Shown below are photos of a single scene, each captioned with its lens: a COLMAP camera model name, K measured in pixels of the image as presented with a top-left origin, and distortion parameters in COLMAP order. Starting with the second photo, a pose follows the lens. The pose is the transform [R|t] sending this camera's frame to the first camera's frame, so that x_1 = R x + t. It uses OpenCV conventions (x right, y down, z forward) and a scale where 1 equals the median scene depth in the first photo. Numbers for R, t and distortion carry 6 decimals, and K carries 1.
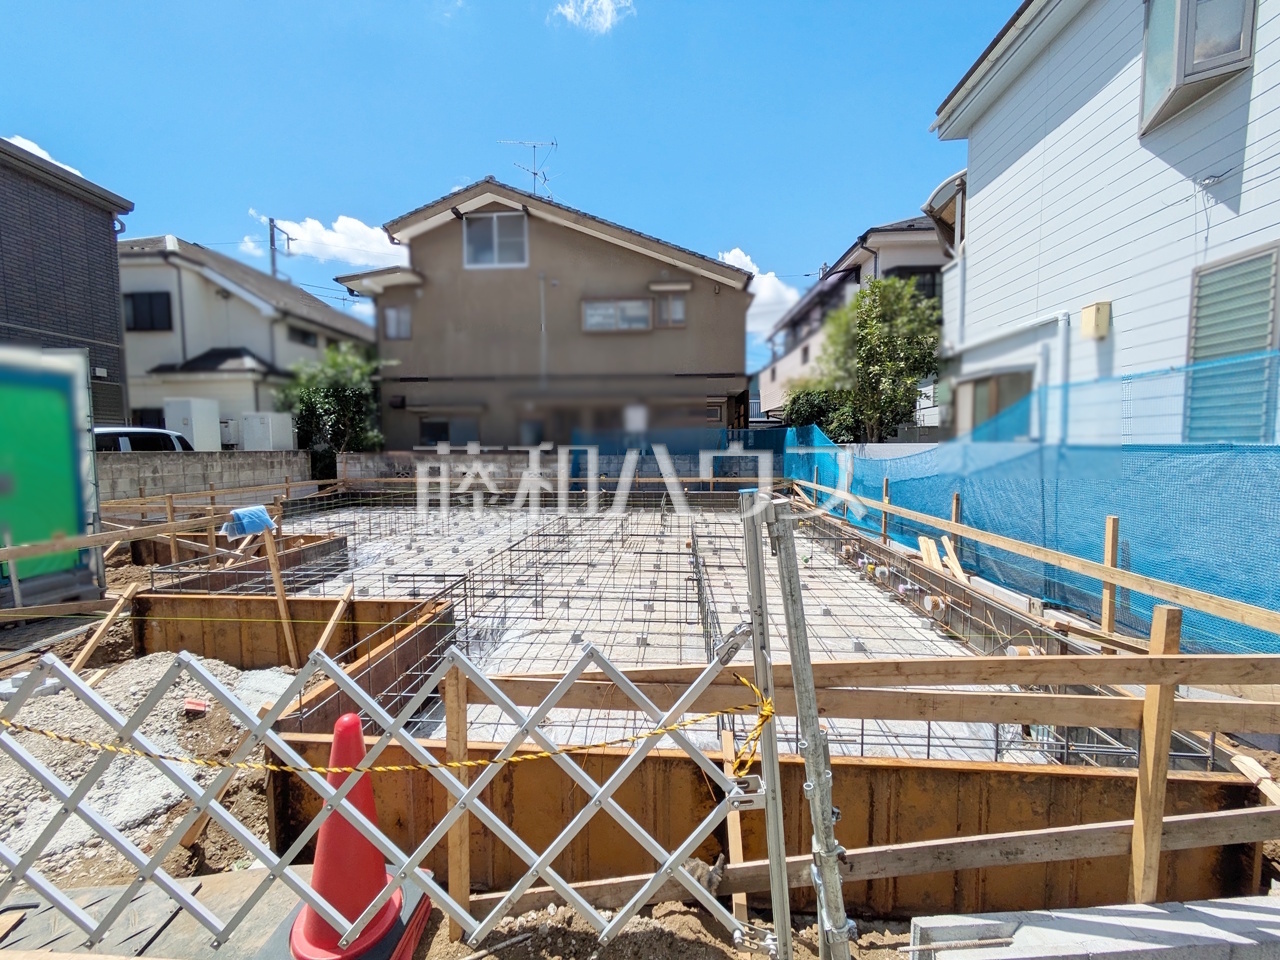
lens RADIAL K [[505.5, 0, 639.3], [0, 505.5, 479.1], [0, 0, 1]] dist [-0.000040, 0.001179]
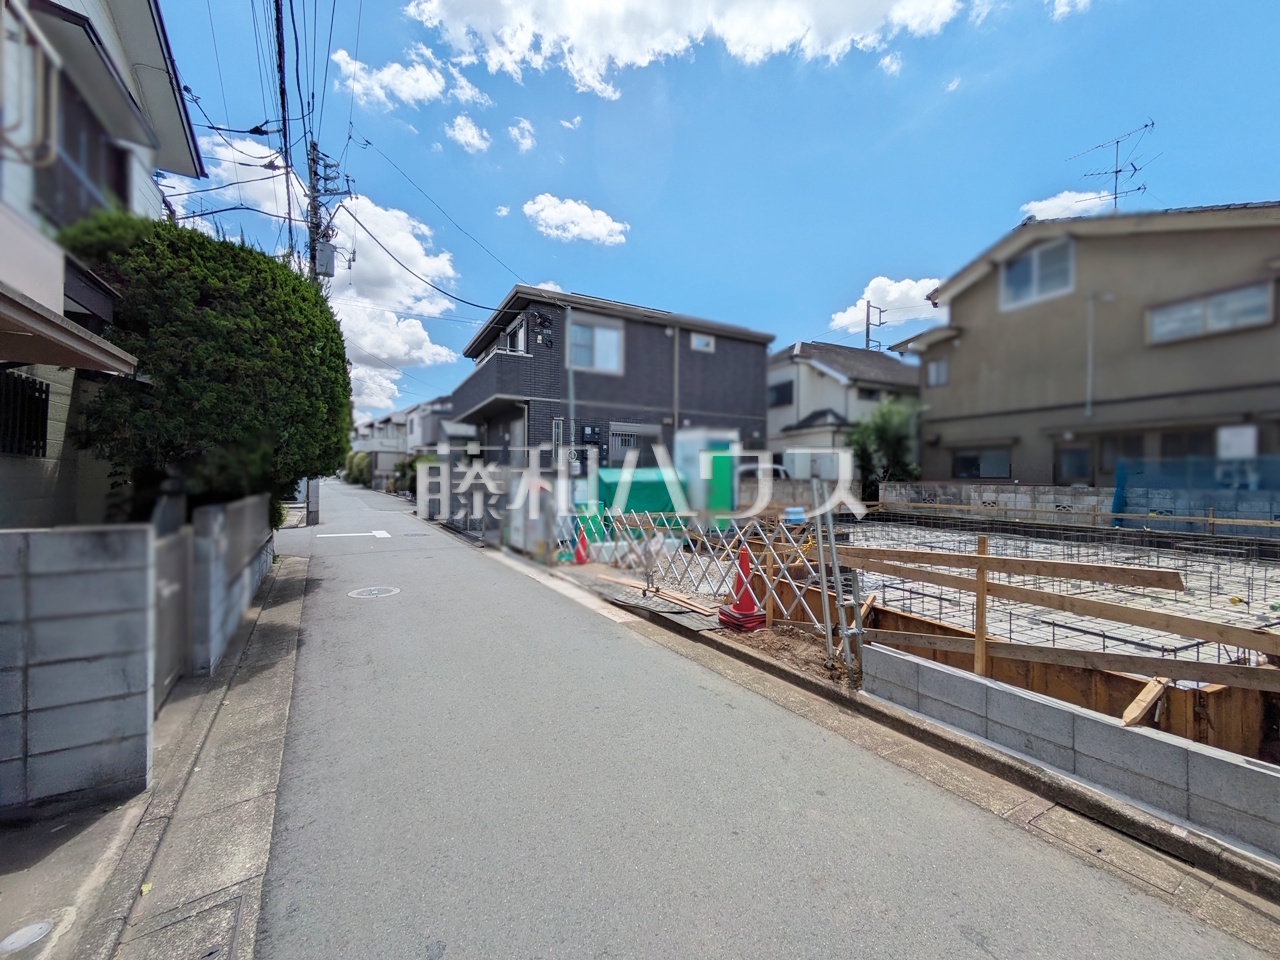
lens RADIAL K [[505.5, 0, 641.0], [0, 505.5, 478.2], [0, 0, 1]] dist [-0.000040, 0.001179]
pose [[0.475634, 0.007585, -0.879611, 0.300058], [-0.071008, 0.997031, -0.029799, 0.024608], [0.876773, 0.076633, 0.474760, -0.183372]]
